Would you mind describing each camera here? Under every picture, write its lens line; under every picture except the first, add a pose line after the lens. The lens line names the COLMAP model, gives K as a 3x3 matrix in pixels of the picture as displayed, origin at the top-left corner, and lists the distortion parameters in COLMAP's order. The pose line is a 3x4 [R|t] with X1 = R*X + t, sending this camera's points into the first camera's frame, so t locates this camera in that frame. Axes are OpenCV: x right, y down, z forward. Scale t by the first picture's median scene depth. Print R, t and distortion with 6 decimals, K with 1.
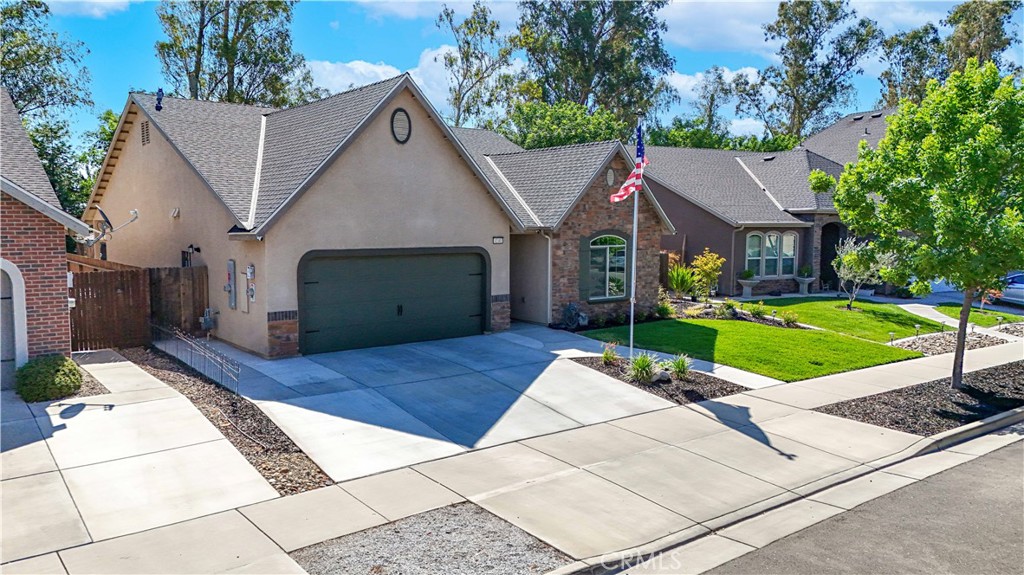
lens RADIAL K [[747.4, 0, 512.0], [0, 747.4, 287.5], [0, 0, 1]] dist [0.094808, -0.098364]
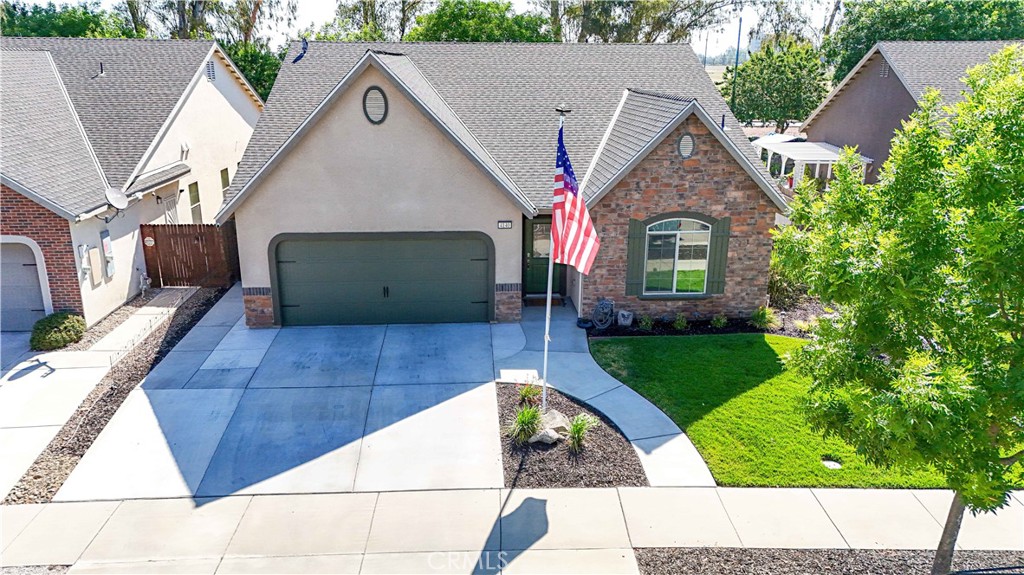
lens RADIAL K [[747.4, 0, 512.0], [0, 747.4, 287.5], [0, 0, 1]] dist [0.094808, -0.098364]
pose [[0.818229, 0.166579, -0.550230, 0.533744], [-0.050971, 0.974351, 0.219184, -0.201866], [0.572629, -0.151297, 0.805733, 0.294639]]
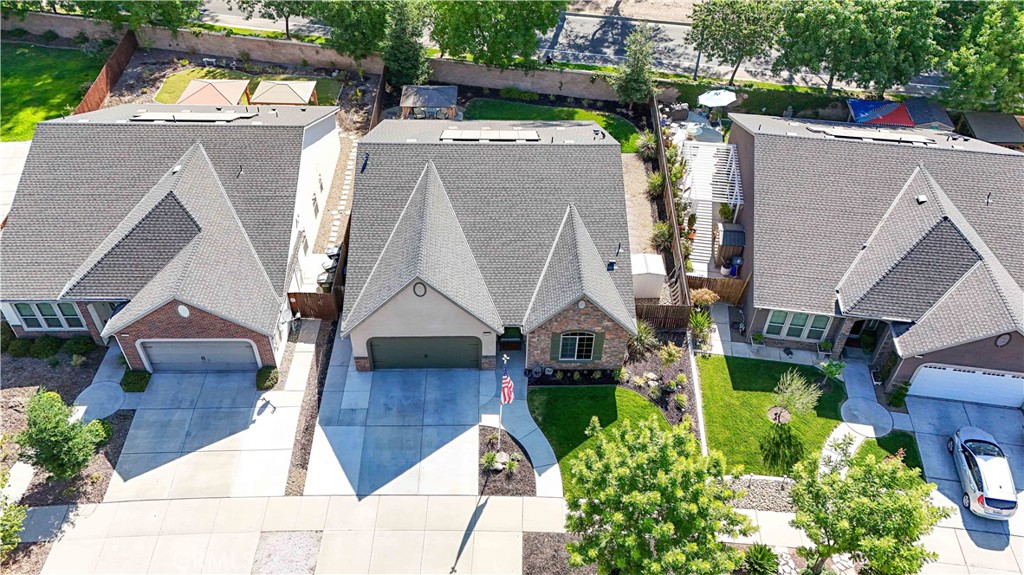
lens RADIAL K [[747.4, 0, 512.0], [0, 747.4, 287.5], [0, 0, 1]] dist [0.094808, -0.098364]
pose [[0.794093, 0.410120, -0.448572, 0.818567], [-0.066015, 0.791864, 0.607120, -1.296117], [0.604200, -0.452497, 0.655888, -0.050191]]
